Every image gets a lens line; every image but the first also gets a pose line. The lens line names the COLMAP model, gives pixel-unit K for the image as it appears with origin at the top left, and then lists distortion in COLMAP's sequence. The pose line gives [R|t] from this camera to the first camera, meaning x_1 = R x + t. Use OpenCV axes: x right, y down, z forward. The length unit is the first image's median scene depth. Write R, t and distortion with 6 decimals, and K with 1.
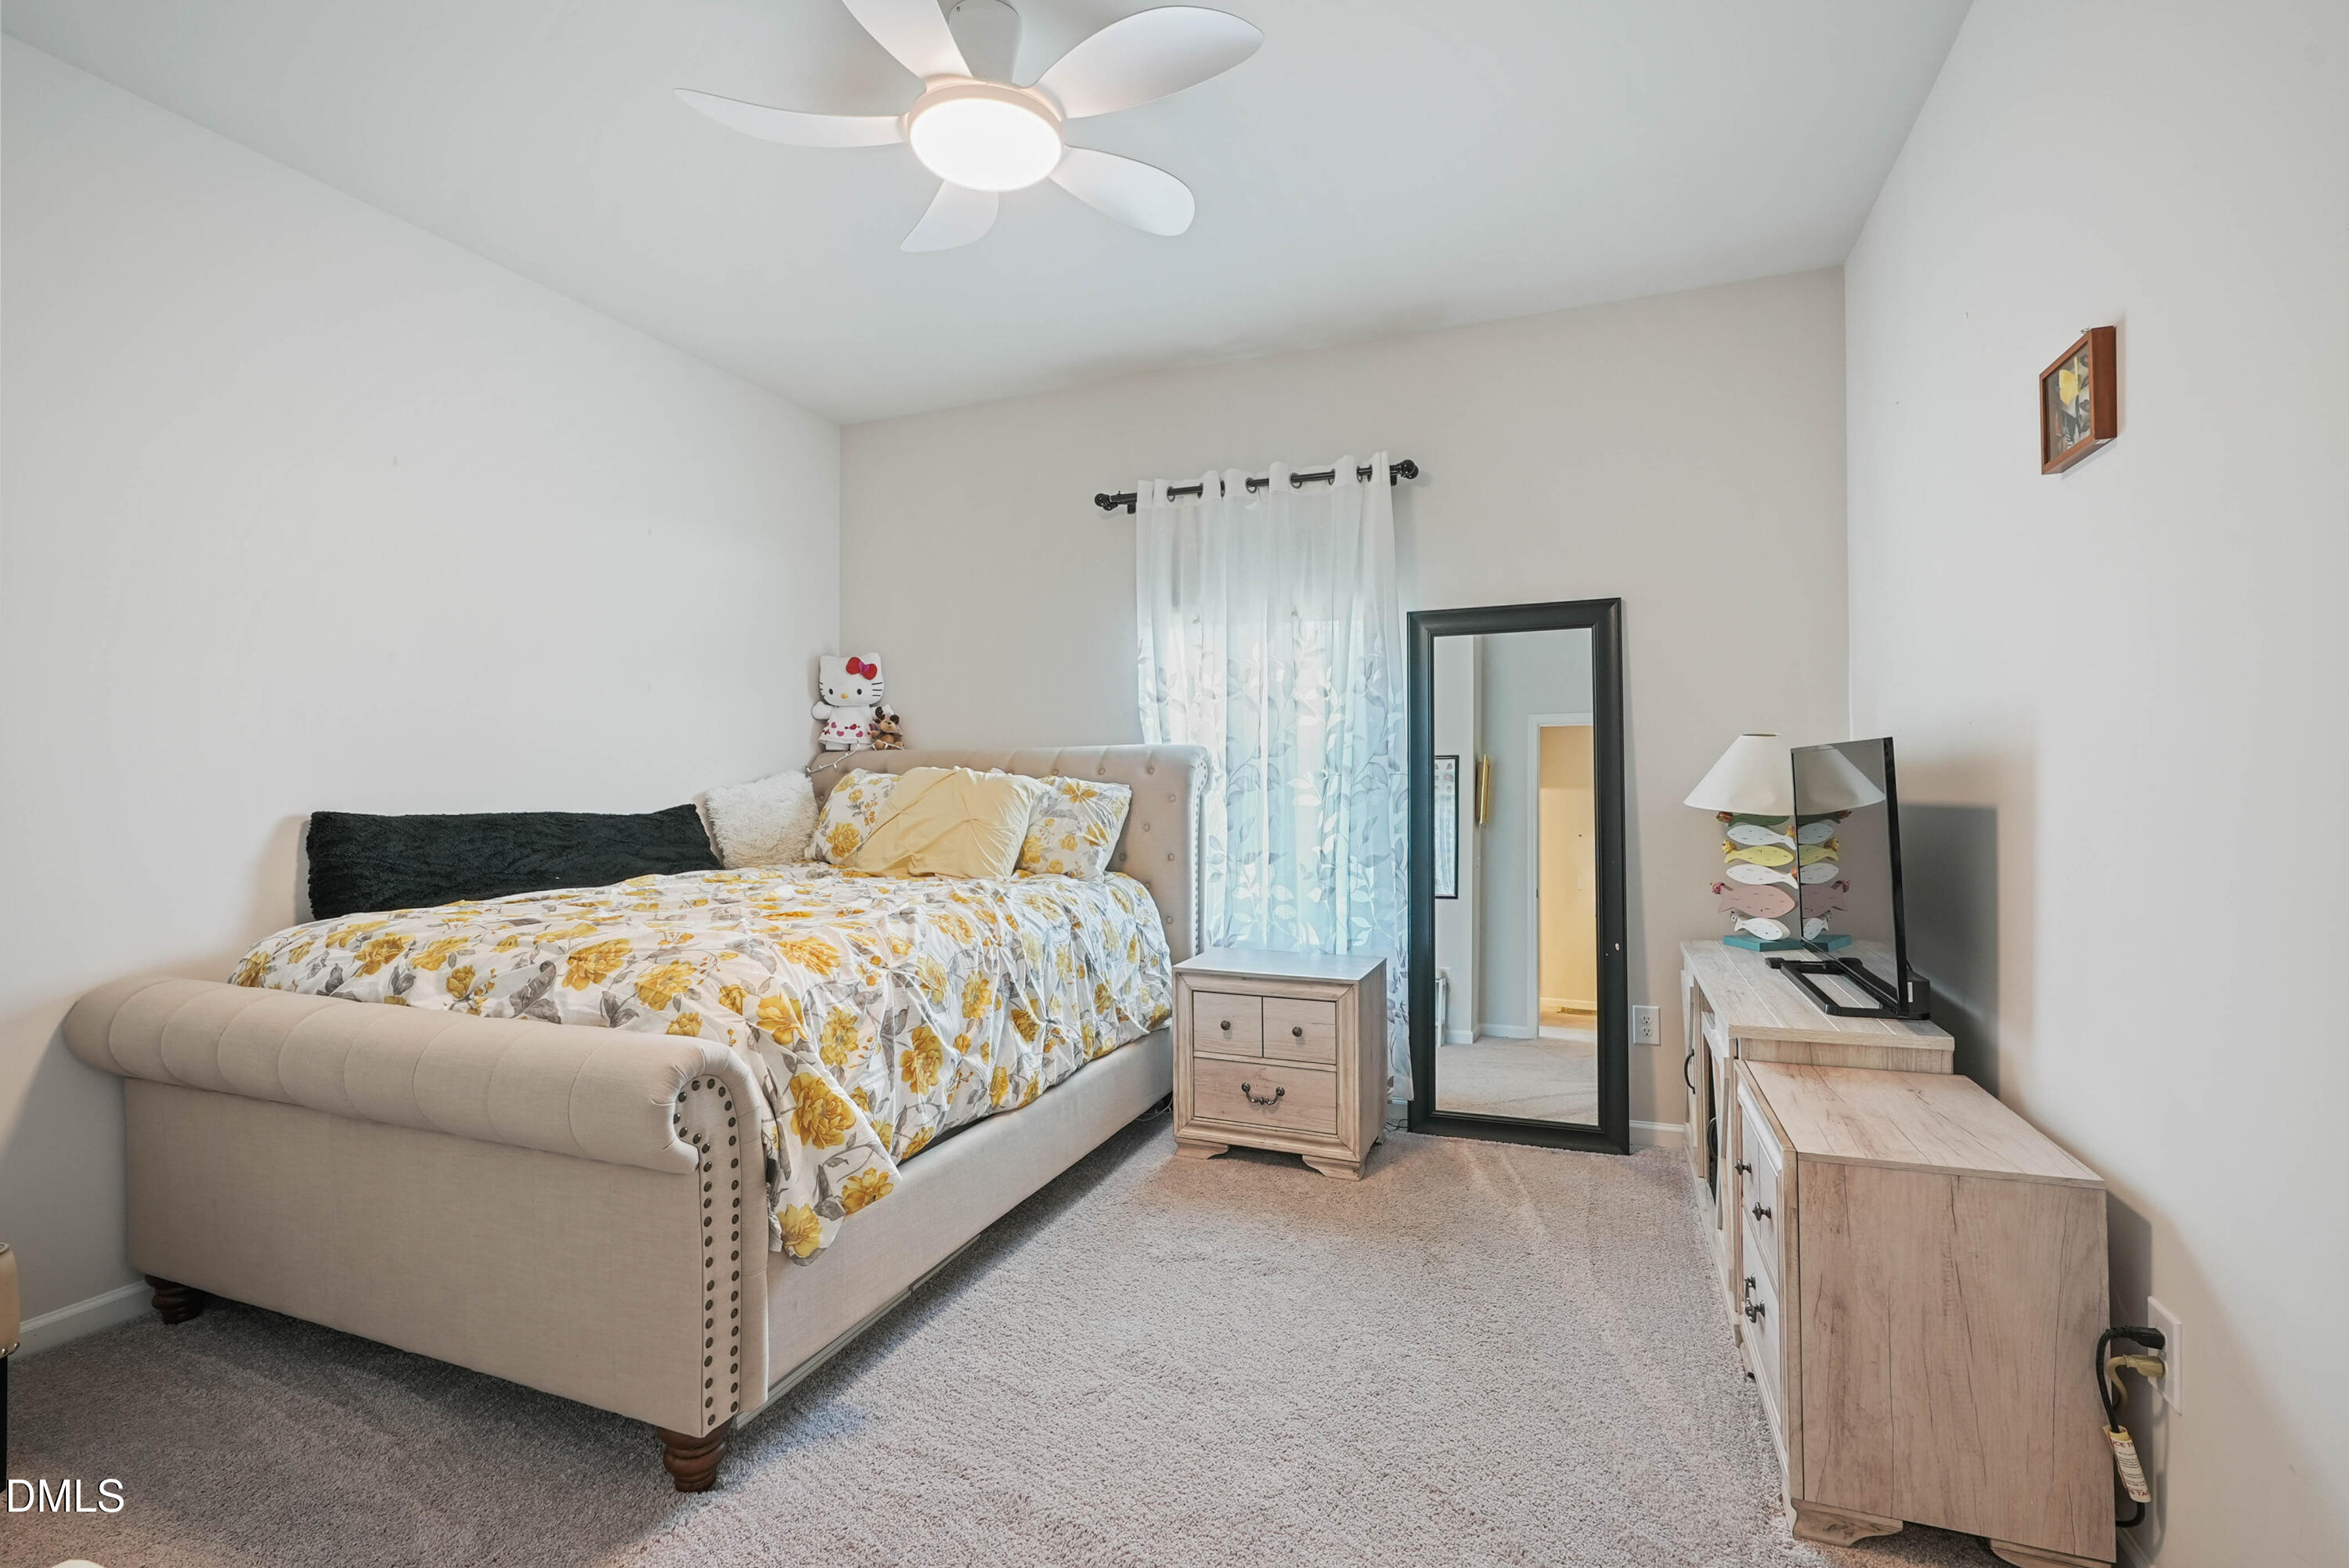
lens RADIAL K [[1061.8, 0, 1174.4], [0, 1061.8, 779.3], [0, 0, 1]] dist [-0.008648, 0.001403]
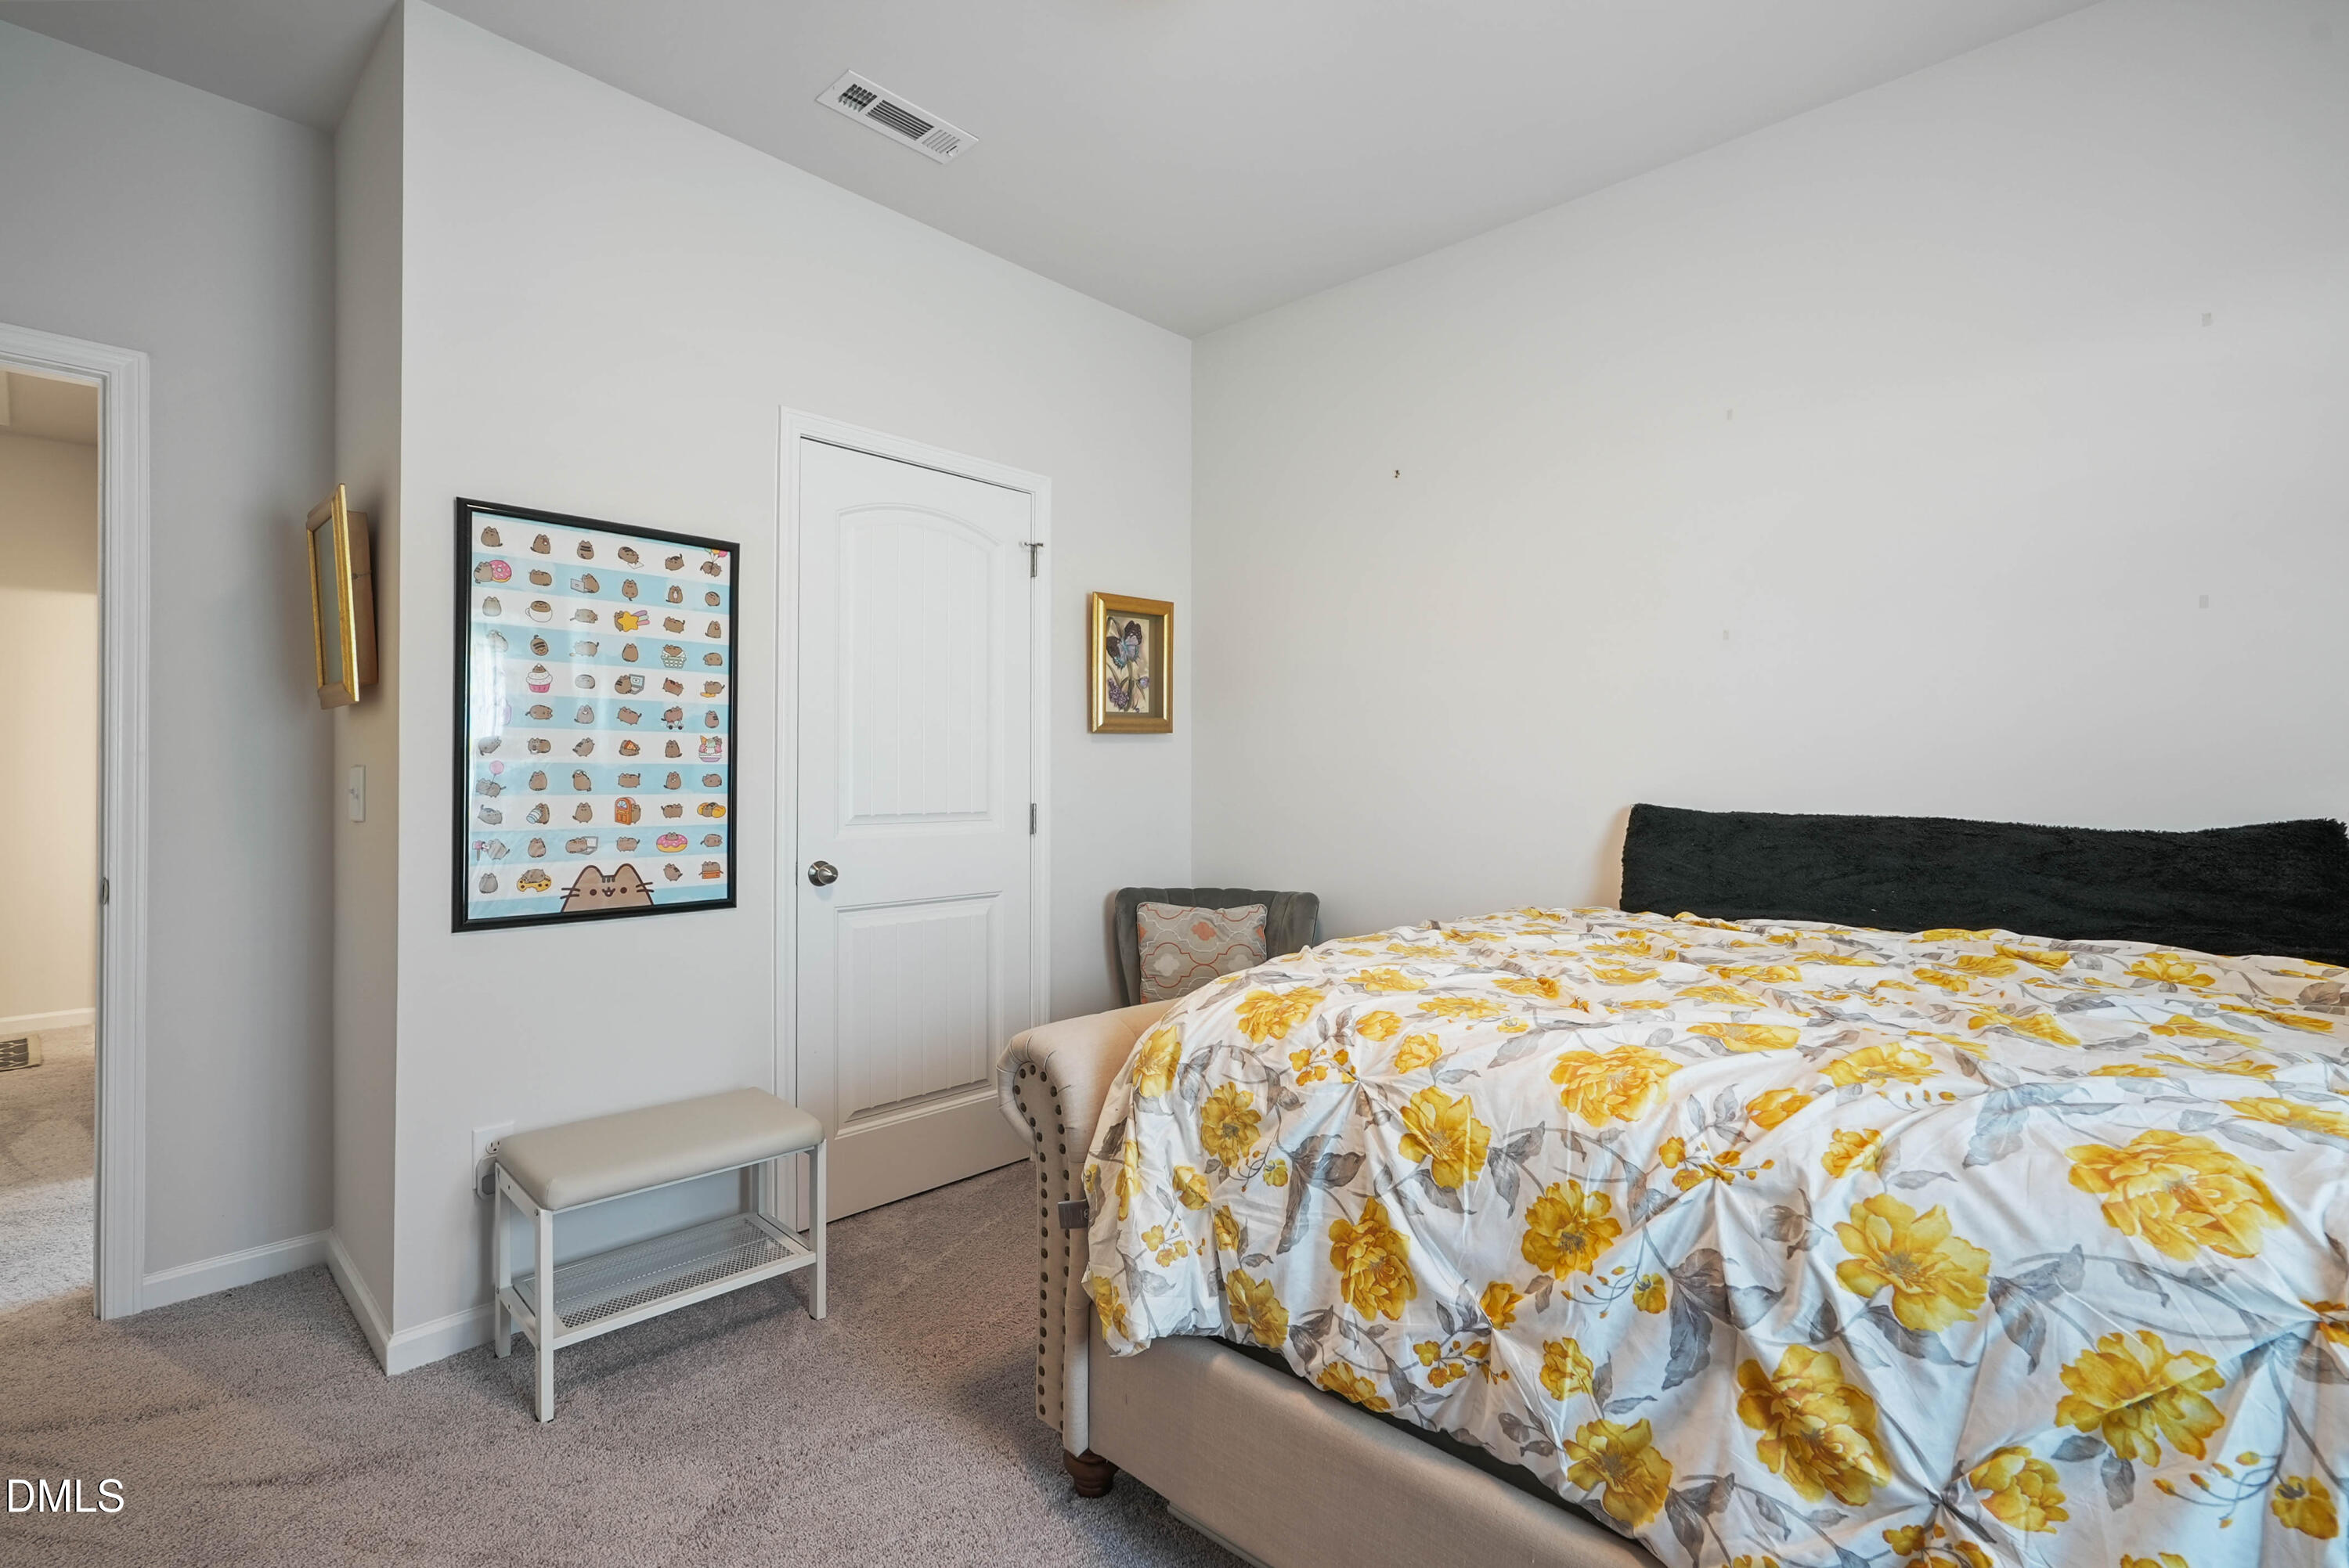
lens RADIAL K [[1061.8, 0, 1177.4], [0, 1061.8, 776.9], [0, 0, 1]] dist [-0.008648, 0.001403]
pose [[-0.364155, 0.003807, -0.931331, 0.311381], [0.001842, 0.999993, 0.003368, 0.000856], [0.931336, -0.000489, -0.364160, 1.027487]]
